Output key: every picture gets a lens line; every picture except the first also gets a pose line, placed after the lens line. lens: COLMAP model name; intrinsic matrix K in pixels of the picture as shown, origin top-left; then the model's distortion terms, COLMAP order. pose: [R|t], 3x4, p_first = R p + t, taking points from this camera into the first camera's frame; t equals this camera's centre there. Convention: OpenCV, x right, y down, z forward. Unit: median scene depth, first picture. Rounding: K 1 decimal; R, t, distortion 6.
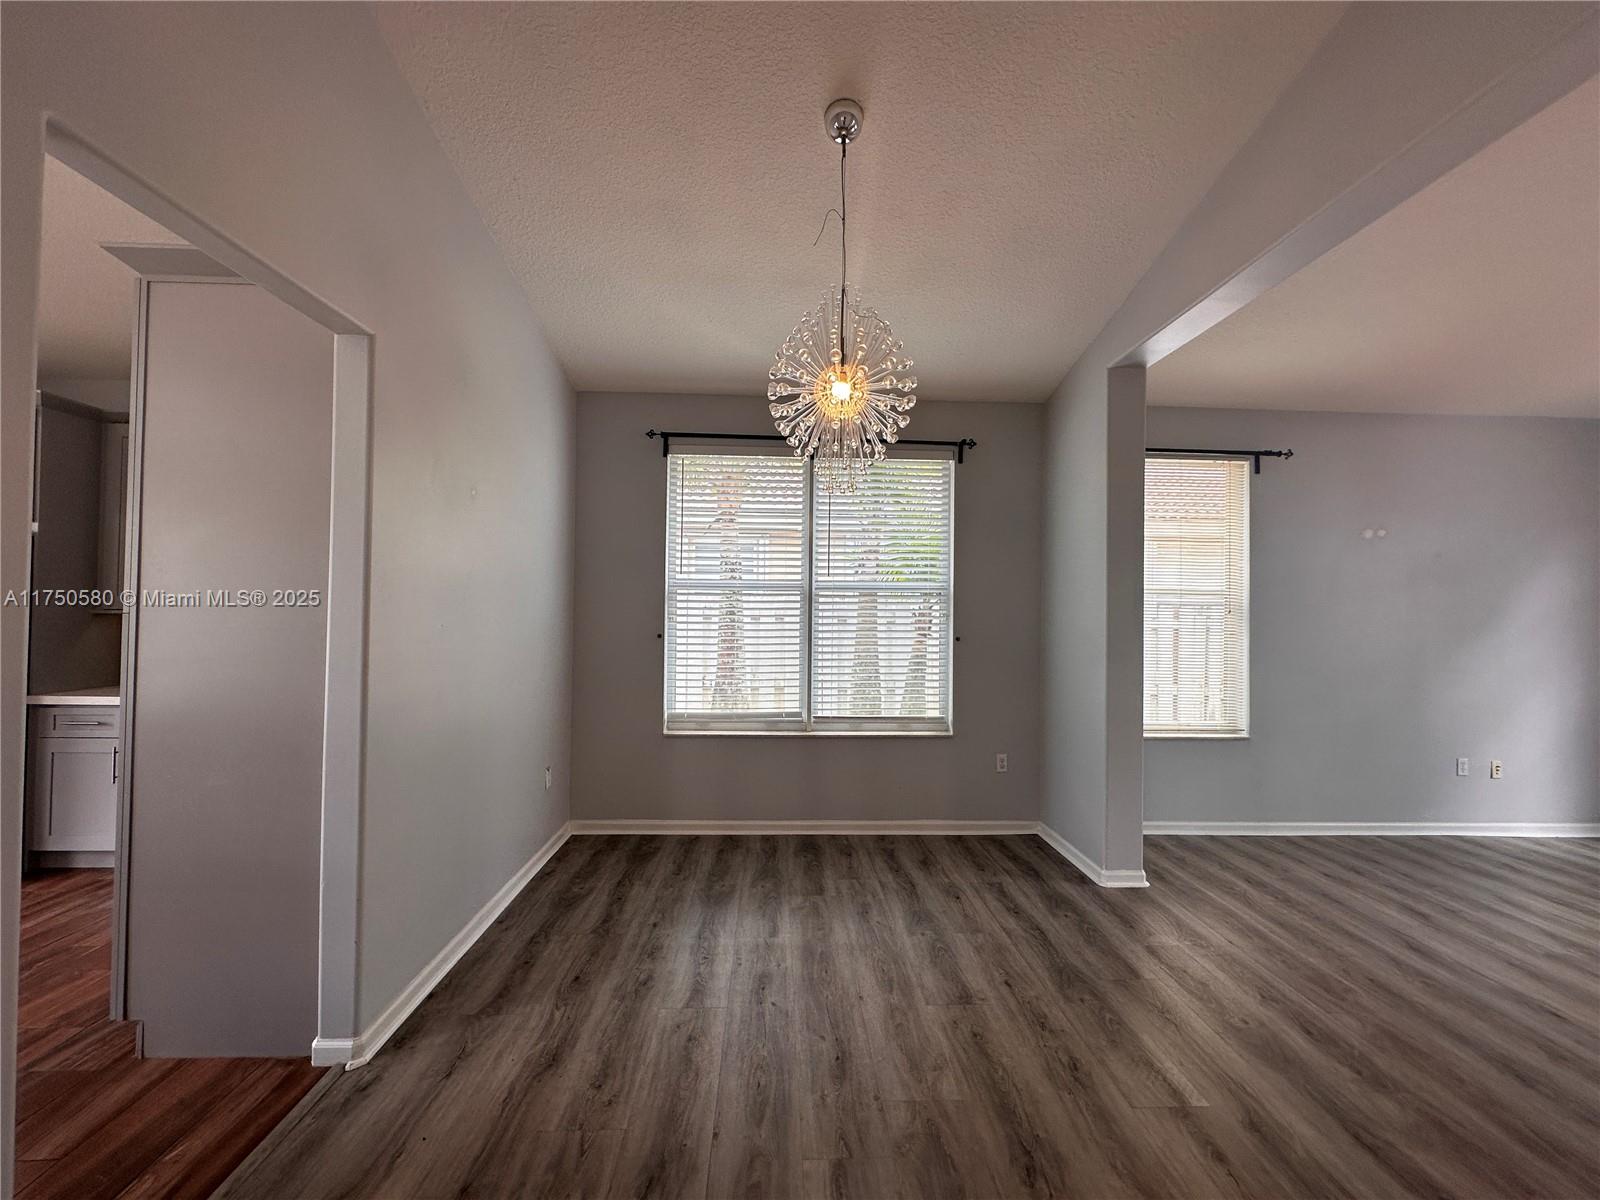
lens RADIAL K [[641.3, 0, 805.8], [0, 641.3, 602.0], [0, 0, 1]] dist [-0.002119, 0.000073]
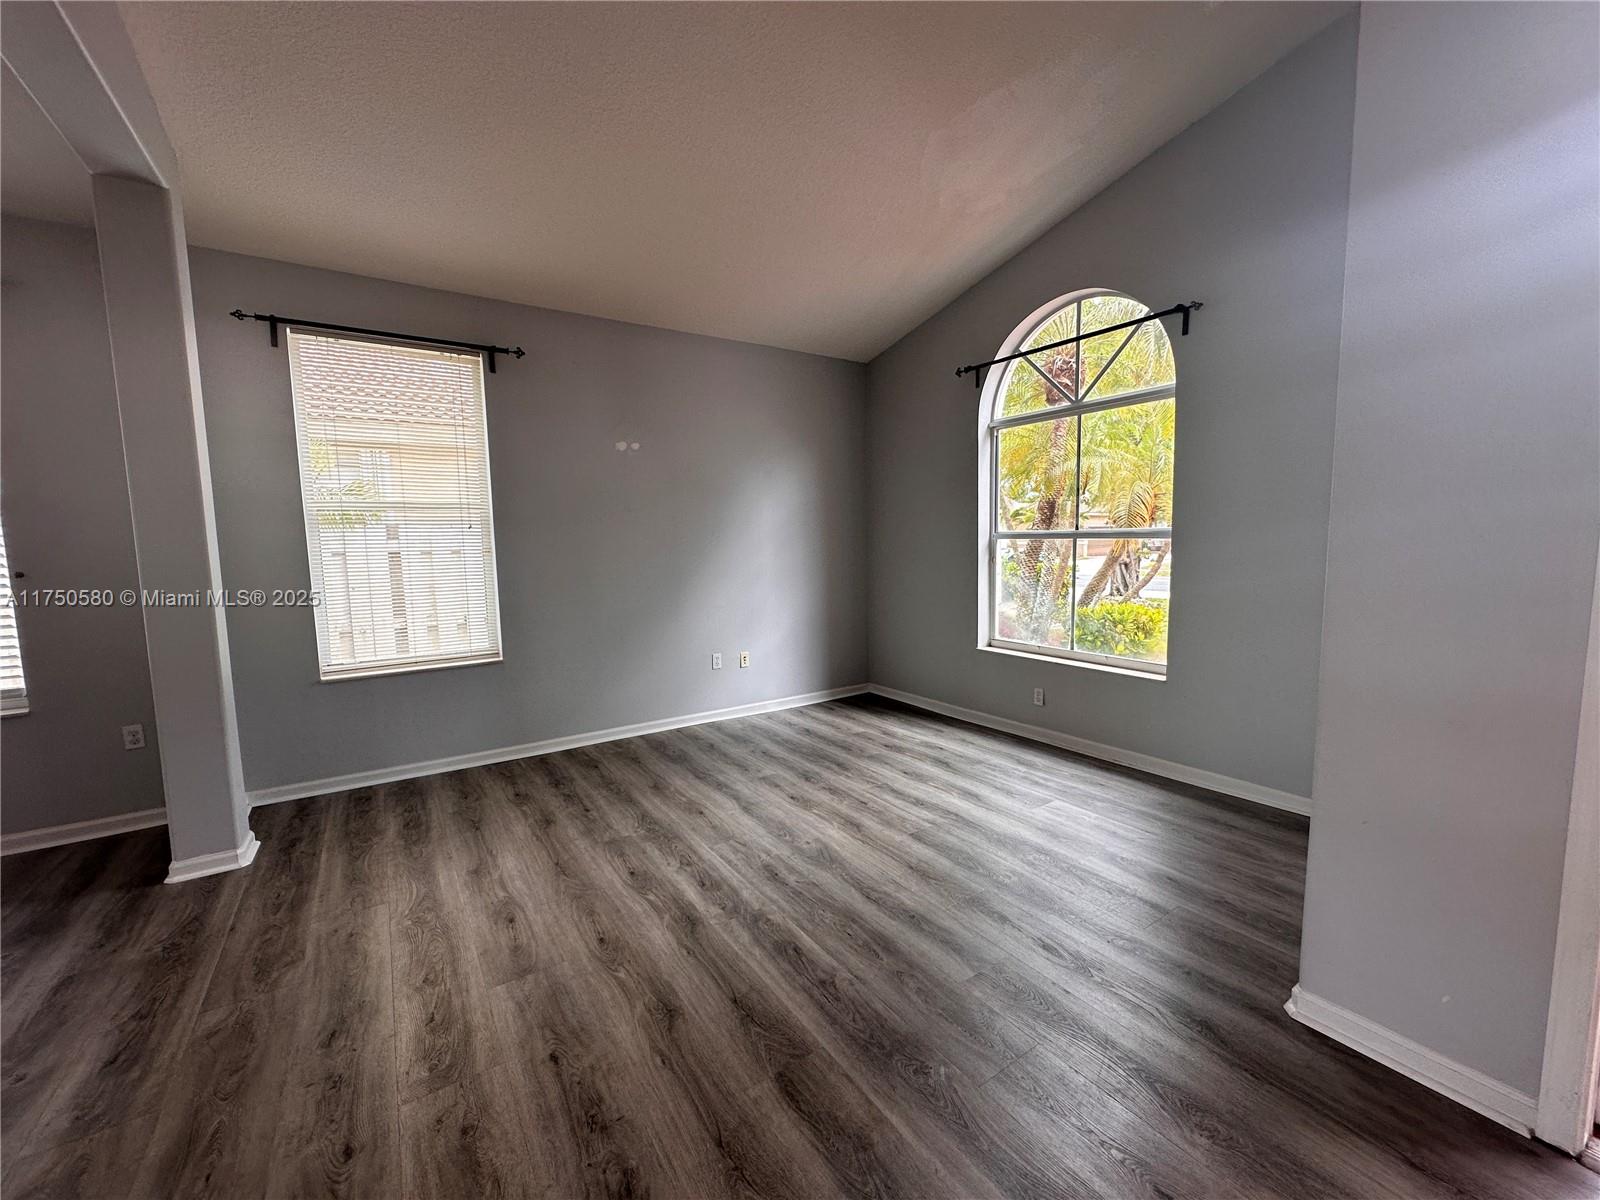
lens RADIAL K [[641.3, 0, 805.8], [0, 641.3, 602.0], [0, 0, 1]] dist [-0.002119, 0.000073]
pose [[0.852164, -0.082292, 0.516764, 0.610397], [0.021987, 0.992315, 0.121765, 0.021241], [-0.522813, -0.092401, 0.847425, -0.028298]]
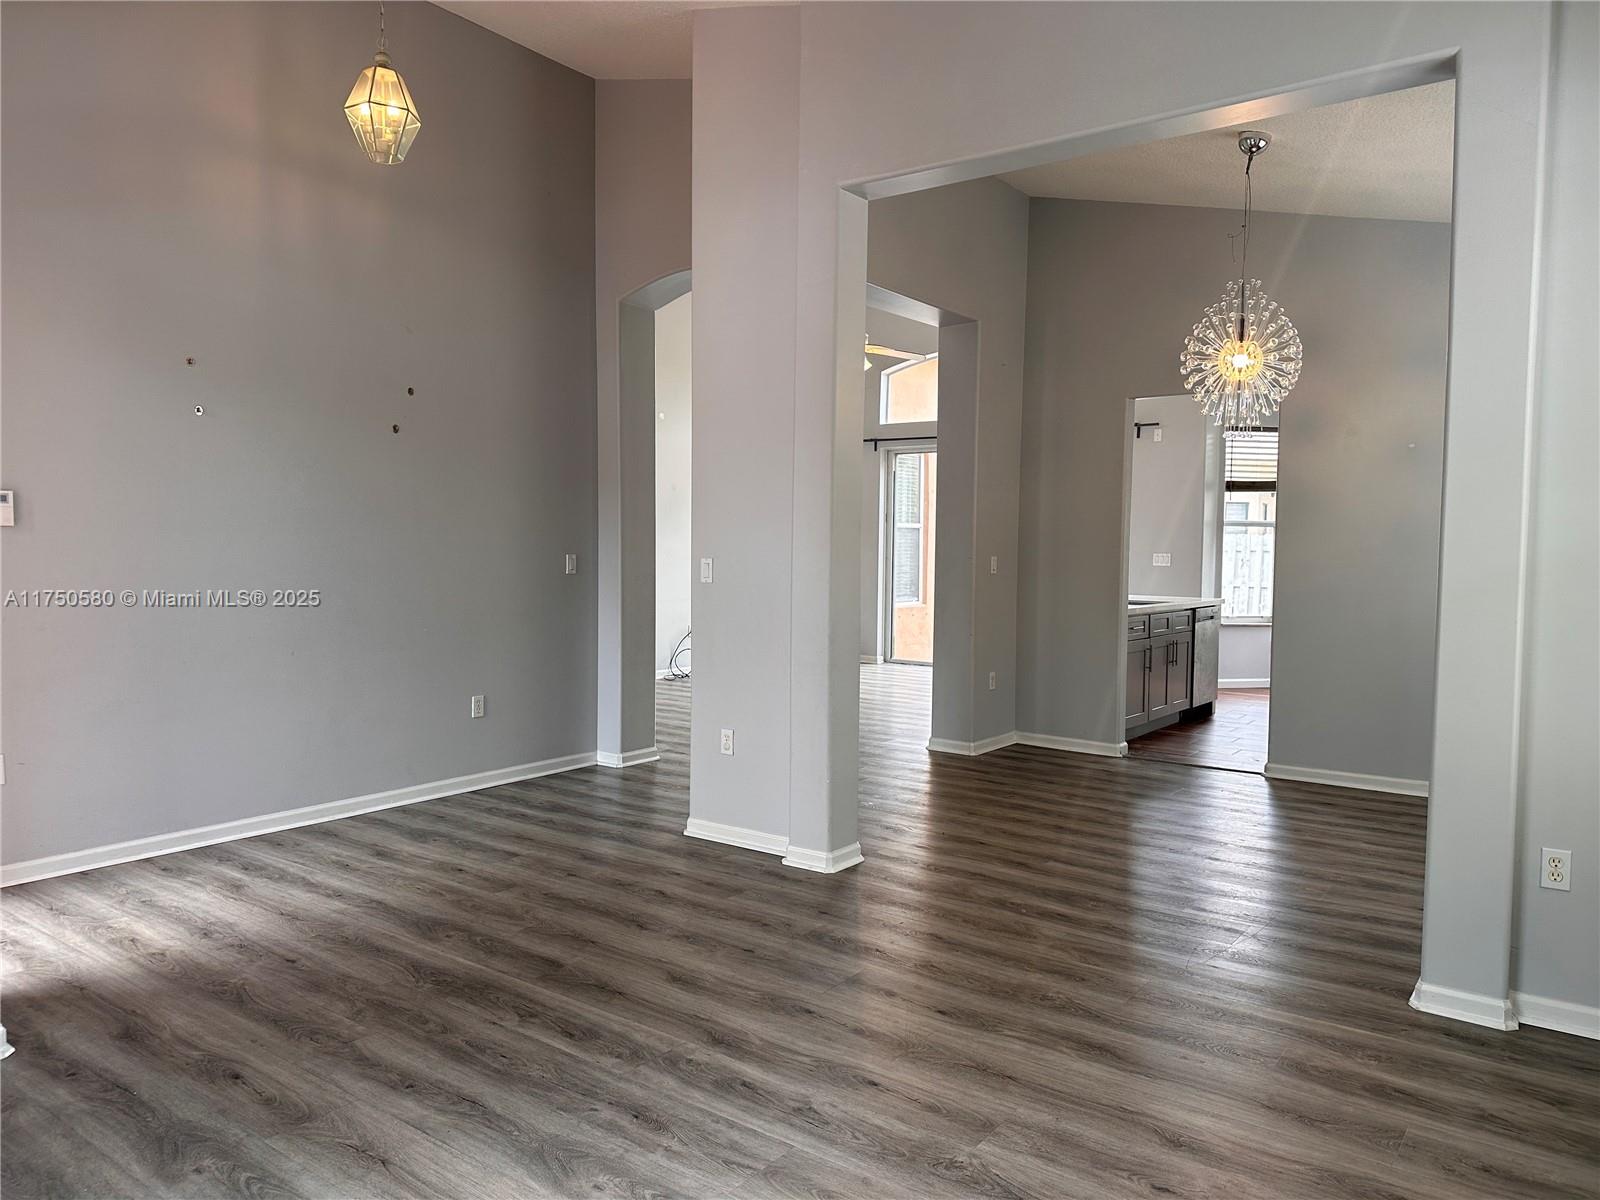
lens RADIAL K [[1132.4, 0, 818.1], [0, 1132.4, 604.4], [0, 0, 1]] dist [0.002270, -0.001787]
pose [[-0.624350, 0.021478, -0.780849, 1.328400], [-0.008336, 0.999382, 0.034154, 0.048946], [0.781100, 0.027833, -0.623785, 0.980400]]
